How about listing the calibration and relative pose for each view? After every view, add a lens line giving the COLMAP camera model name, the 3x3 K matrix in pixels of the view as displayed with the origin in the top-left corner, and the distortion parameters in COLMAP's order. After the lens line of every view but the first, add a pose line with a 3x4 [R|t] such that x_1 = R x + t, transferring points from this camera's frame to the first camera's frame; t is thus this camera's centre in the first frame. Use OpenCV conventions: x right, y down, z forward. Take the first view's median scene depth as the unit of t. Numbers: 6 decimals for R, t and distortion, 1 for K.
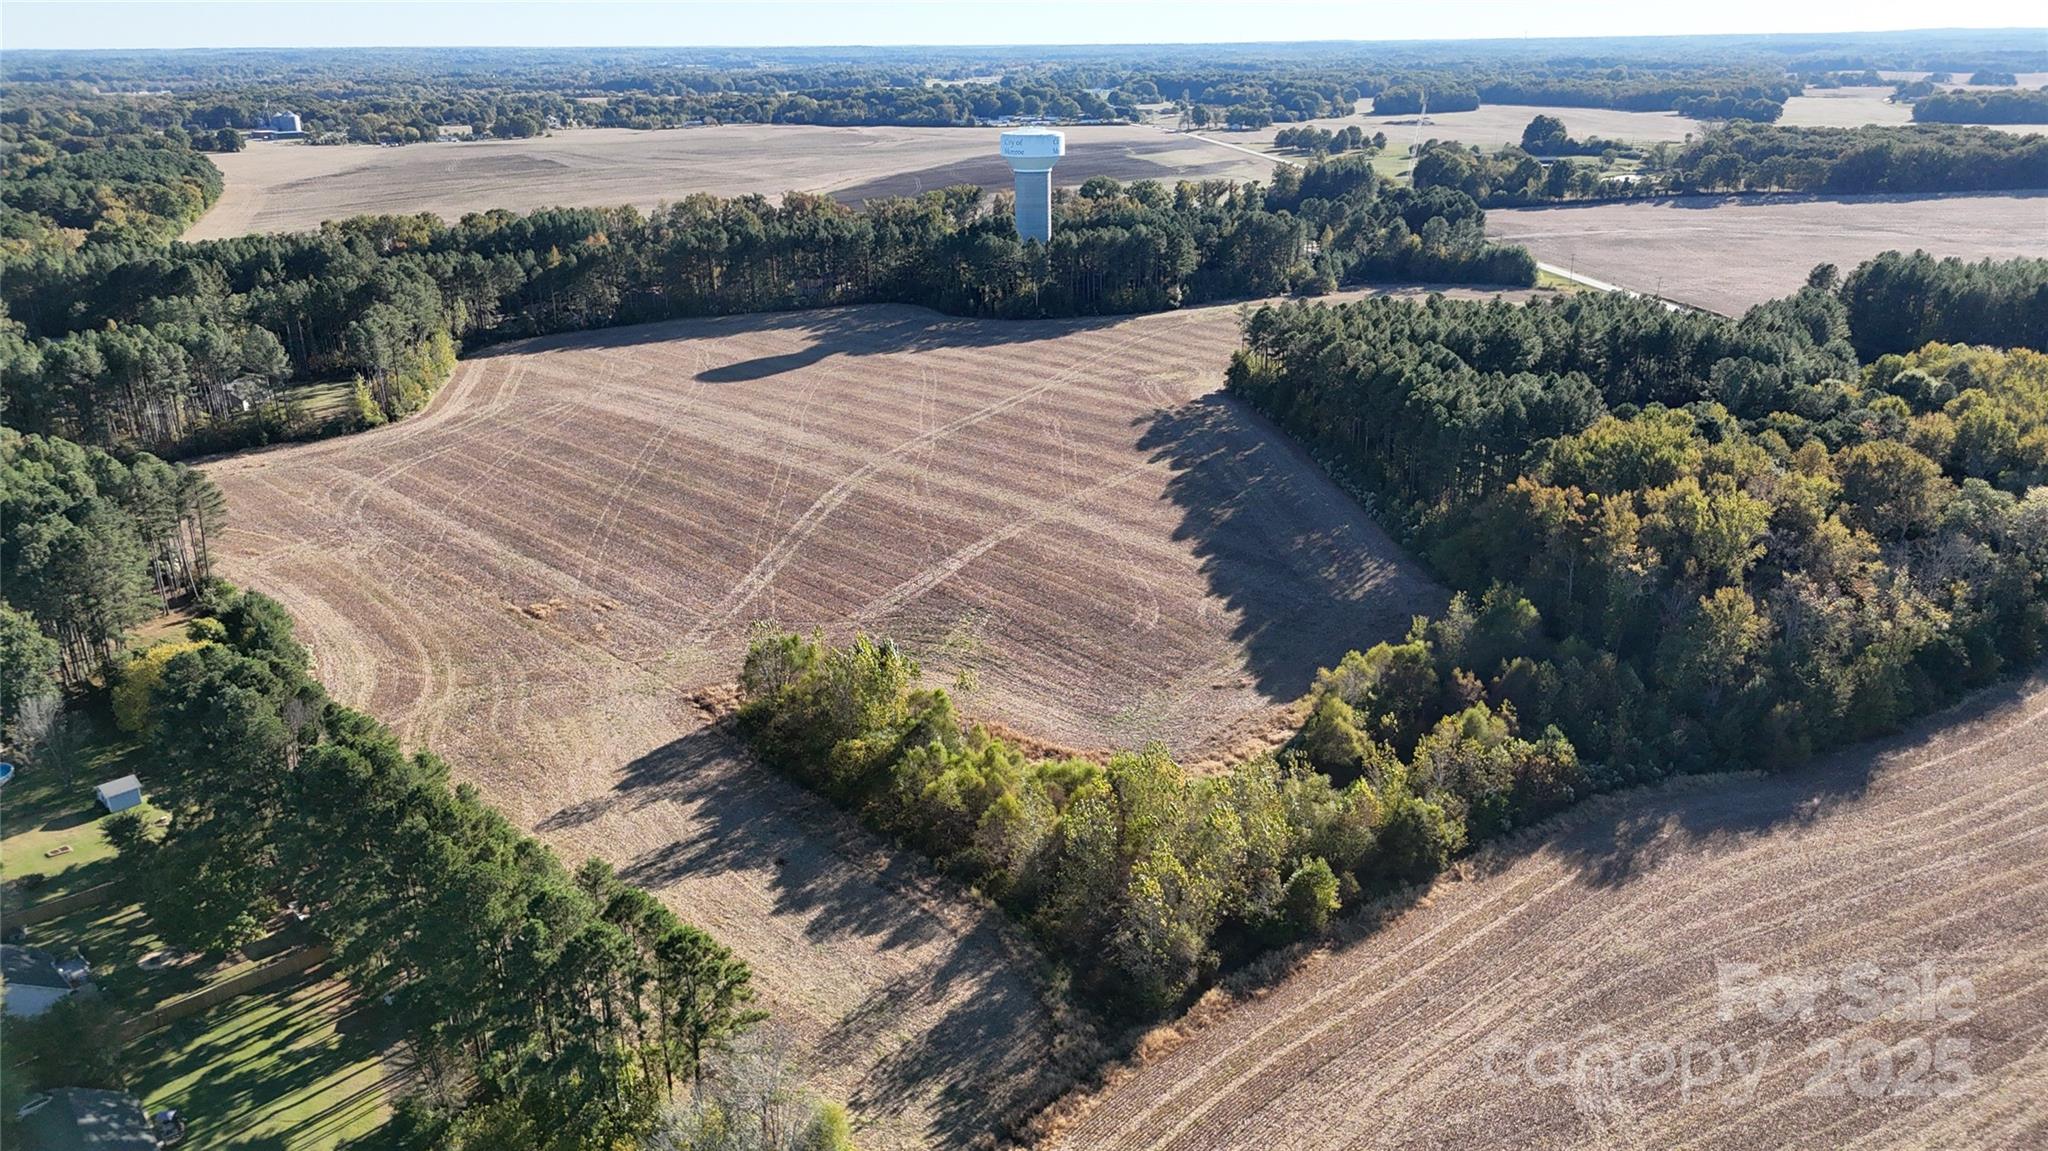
lens RADIAL K [[1513.6, 0, 1033.7], [0, 1513.6, 576.9], [0, 0, 1]] dist [0.076624, -0.076809]
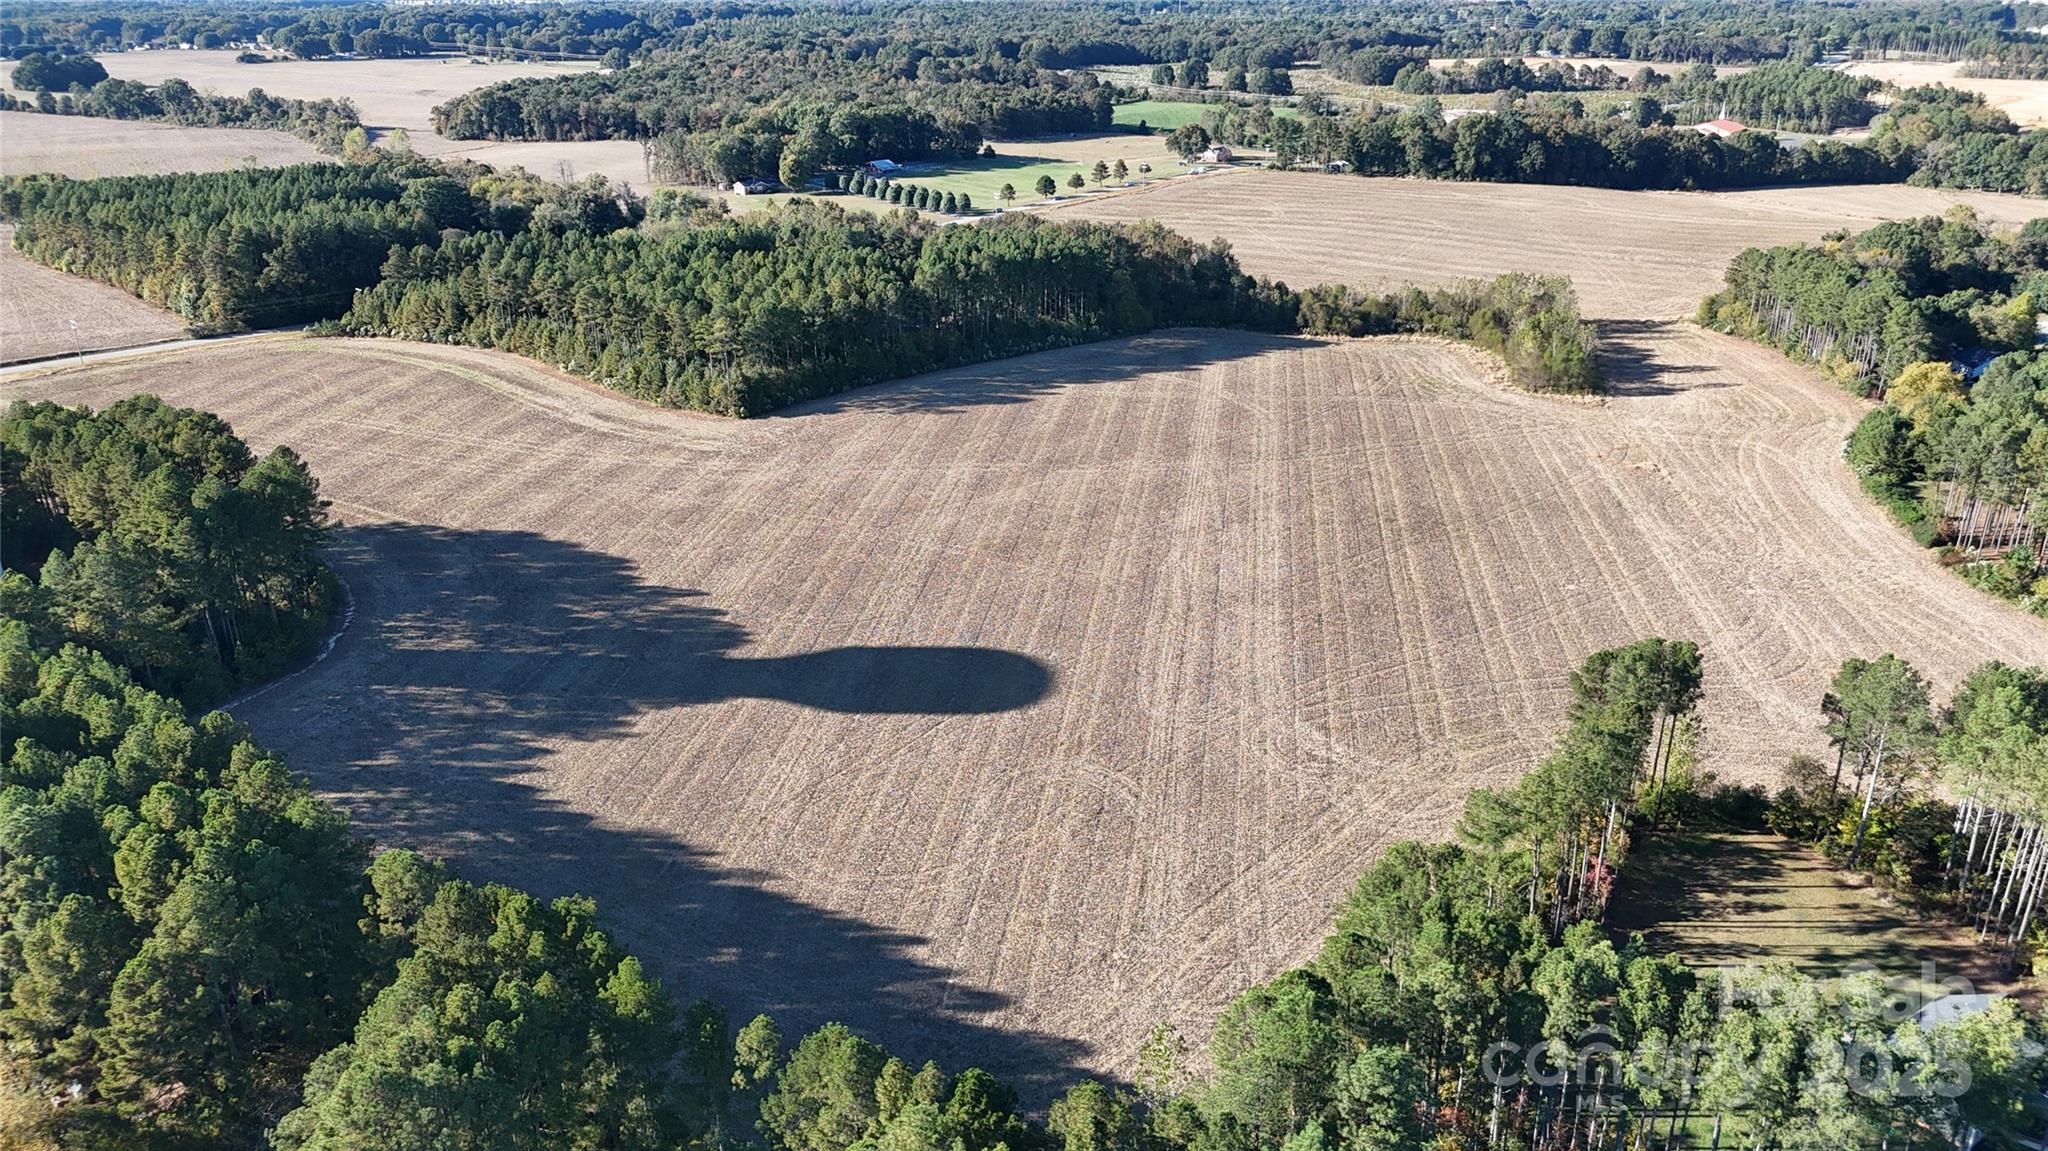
lens RADIAL K [[1513.6, 0, 1033.7], [0, 1513.6, 576.9], [0, 0, 1]] dist [0.076624, -0.076809]
pose [[-0.618567, -0.281164, 0.733704, -0.850226], [0.269706, 0.801071, 0.534362, -0.629618], [-0.737992, 0.528424, -0.419685, 1.731740]]
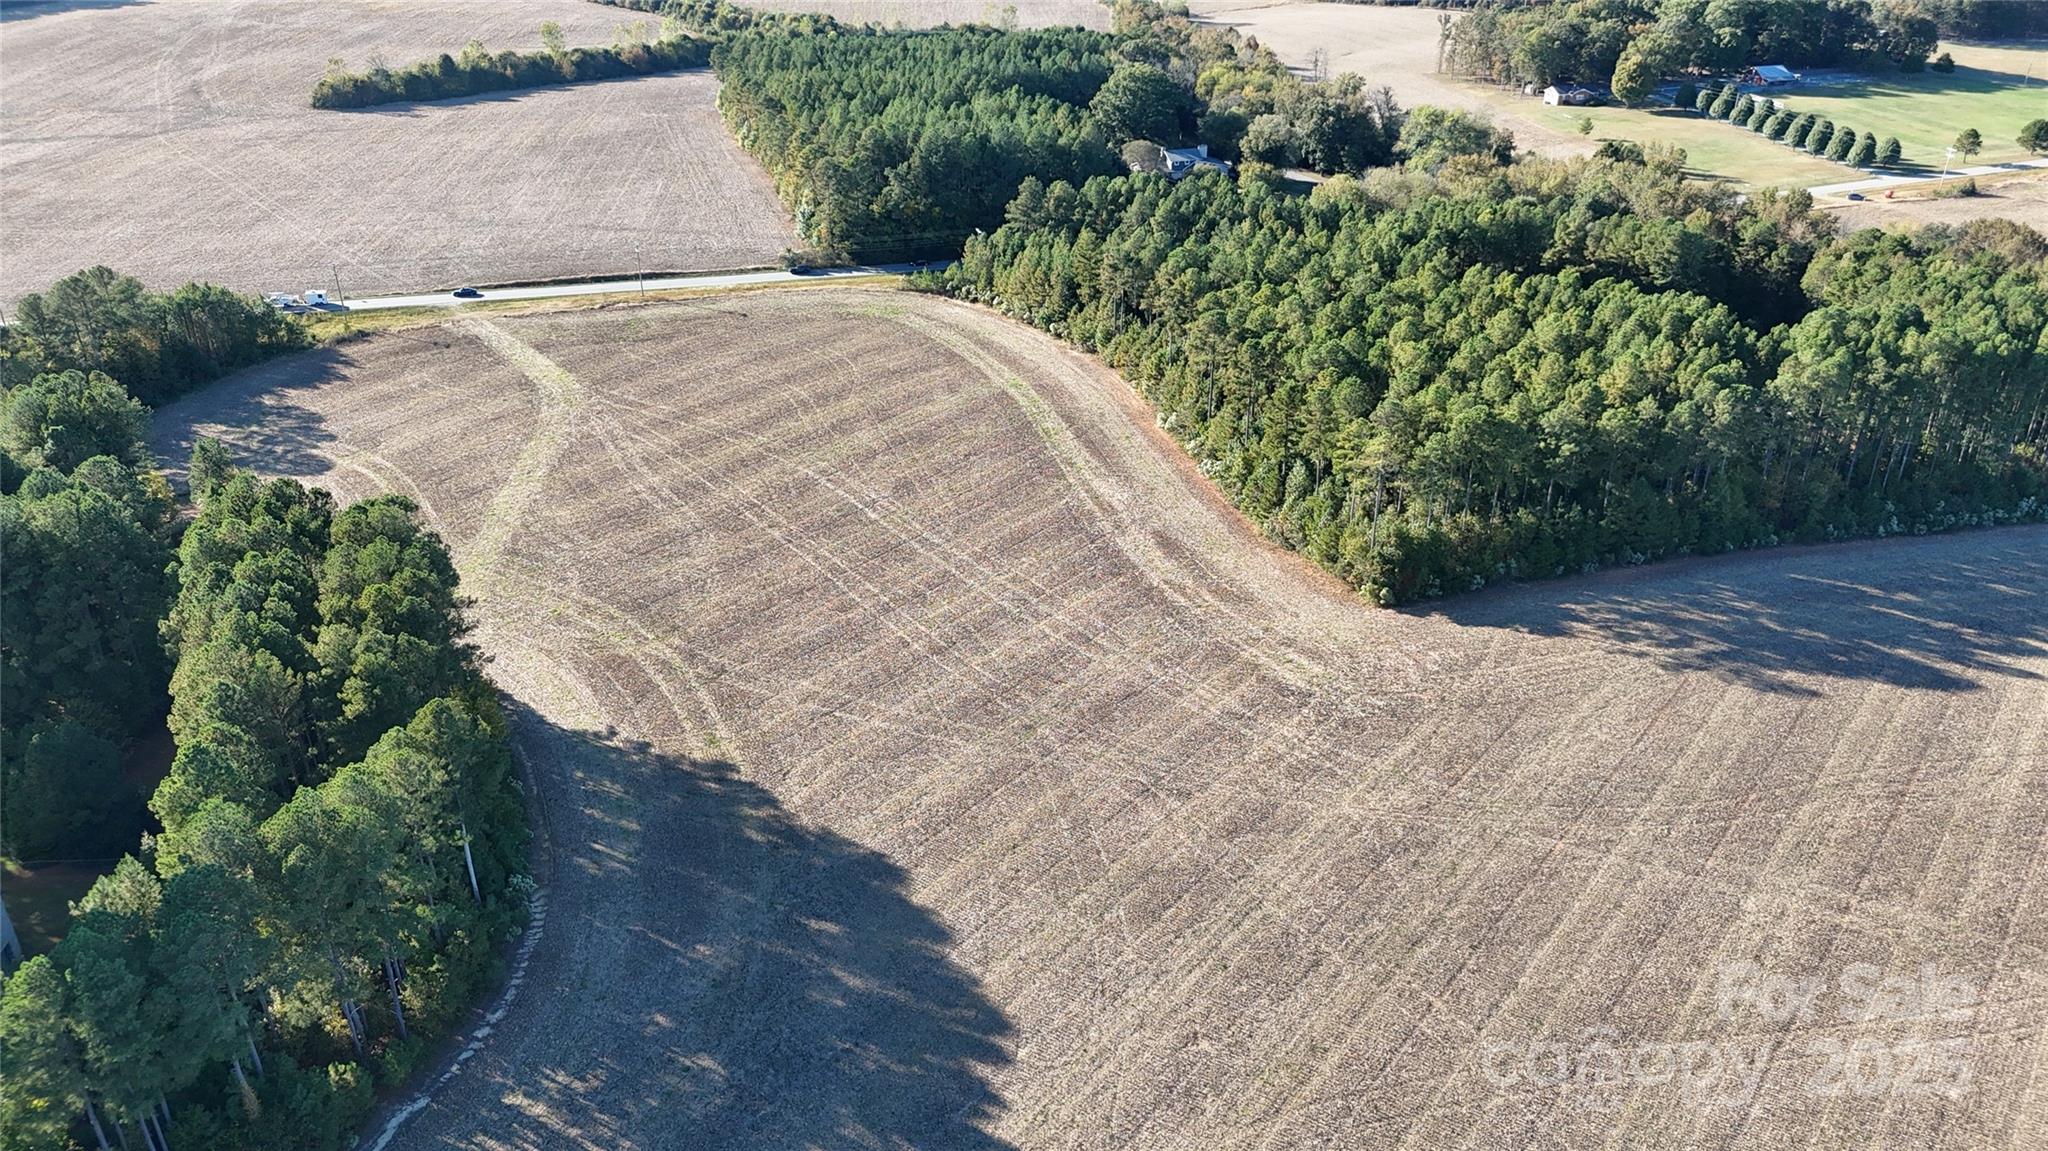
lens RADIAL K [[1513.6, 0, 1033.7], [0, 1513.6, 576.9], [0, 0, 1]] dist [0.076624, -0.076809]
pose [[-0.143344, -0.448189, 0.882371, -0.384335], [0.324622, 0.820958, 0.469732, -0.538594], [-0.934919, 0.353771, 0.027813, 1.463420]]
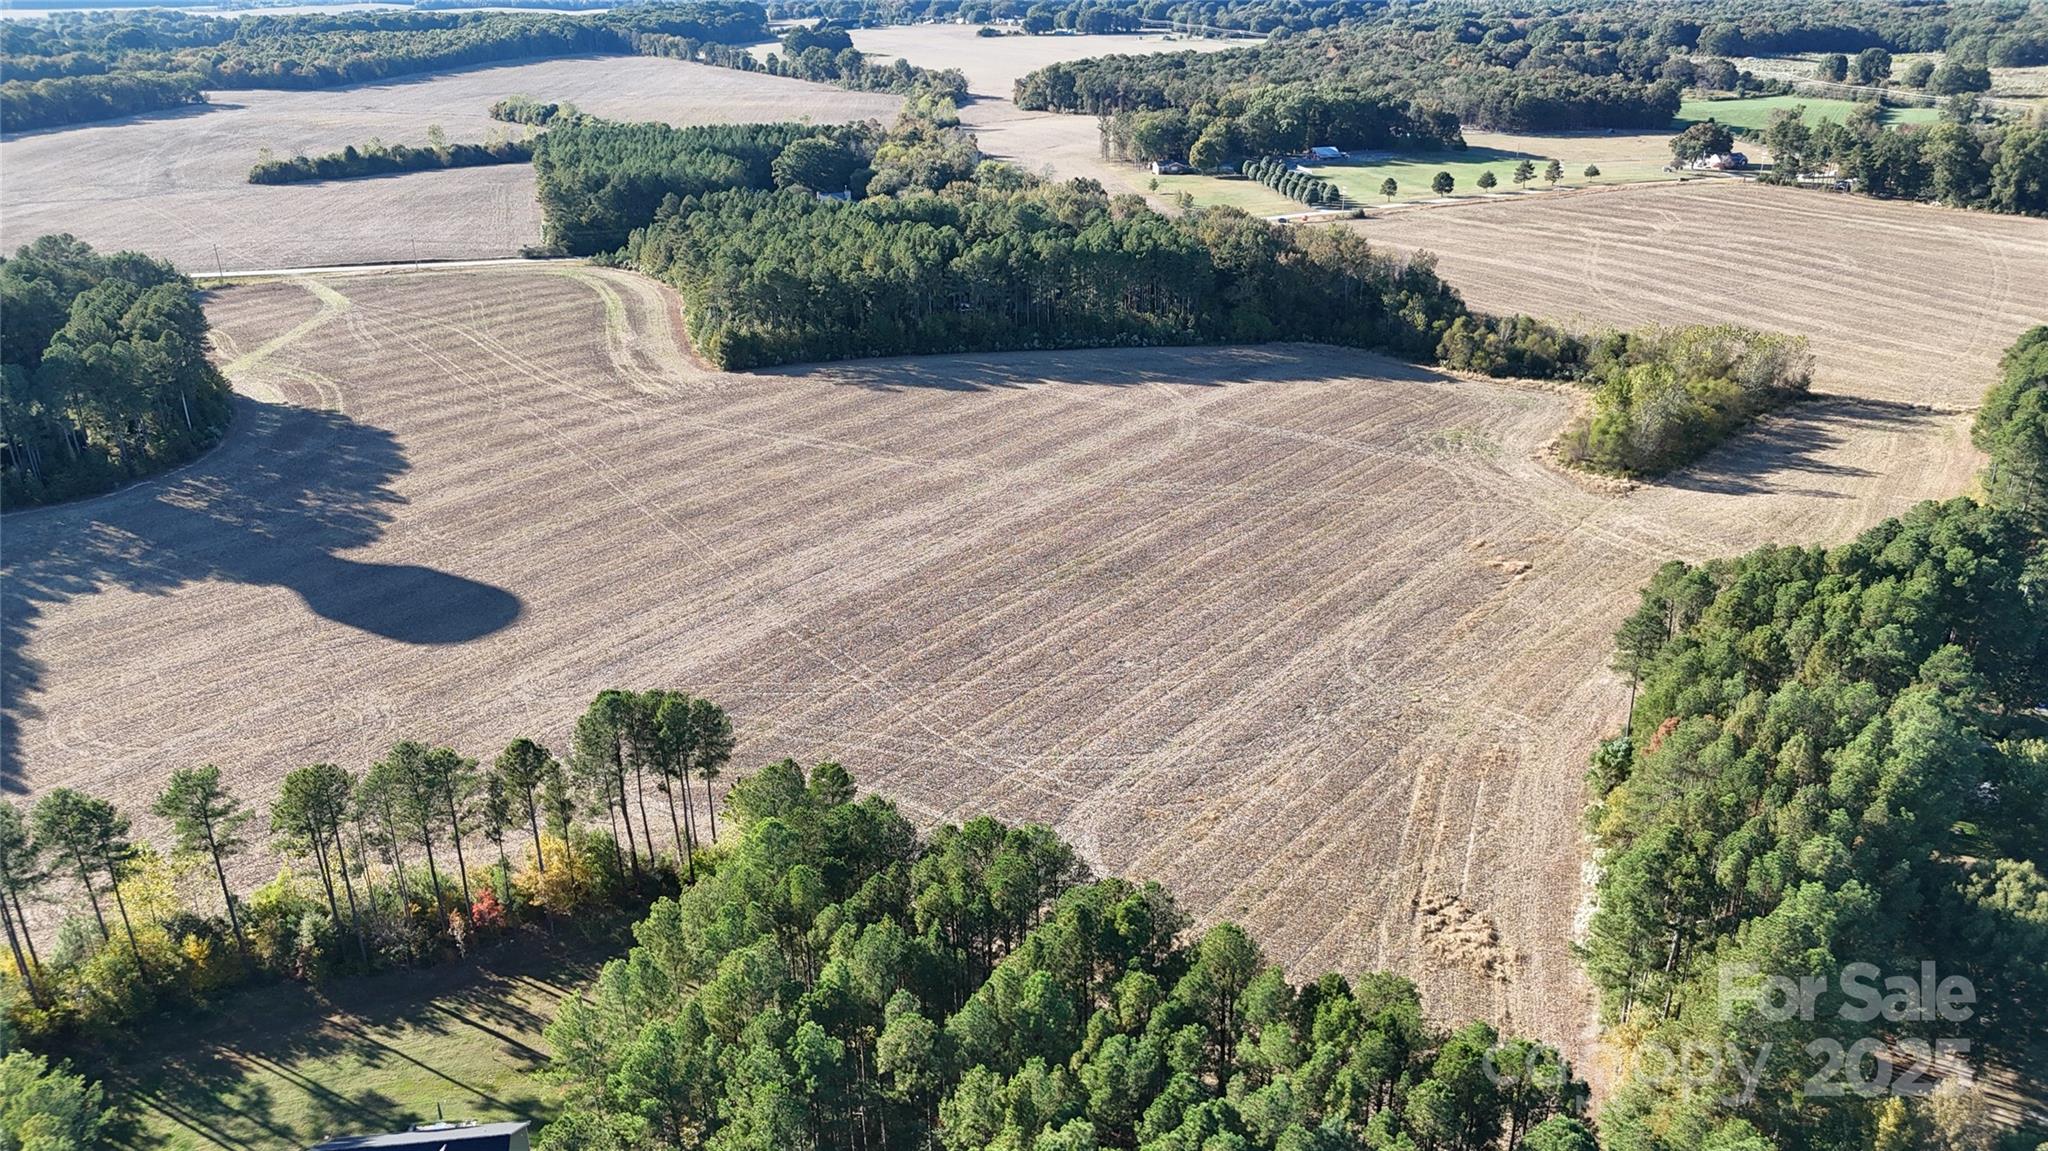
lens RADIAL K [[1513.6, 0, 1033.7], [0, 1513.6, 576.9], [0, 0, 1]] dist [0.076624, -0.076809]
pose [[-0.136450, -0.367936, 0.919785, -1.085076], [0.336995, 0.855857, 0.392356, -0.426921], [-0.931566, 0.363499, 0.007211, 1.156504]]
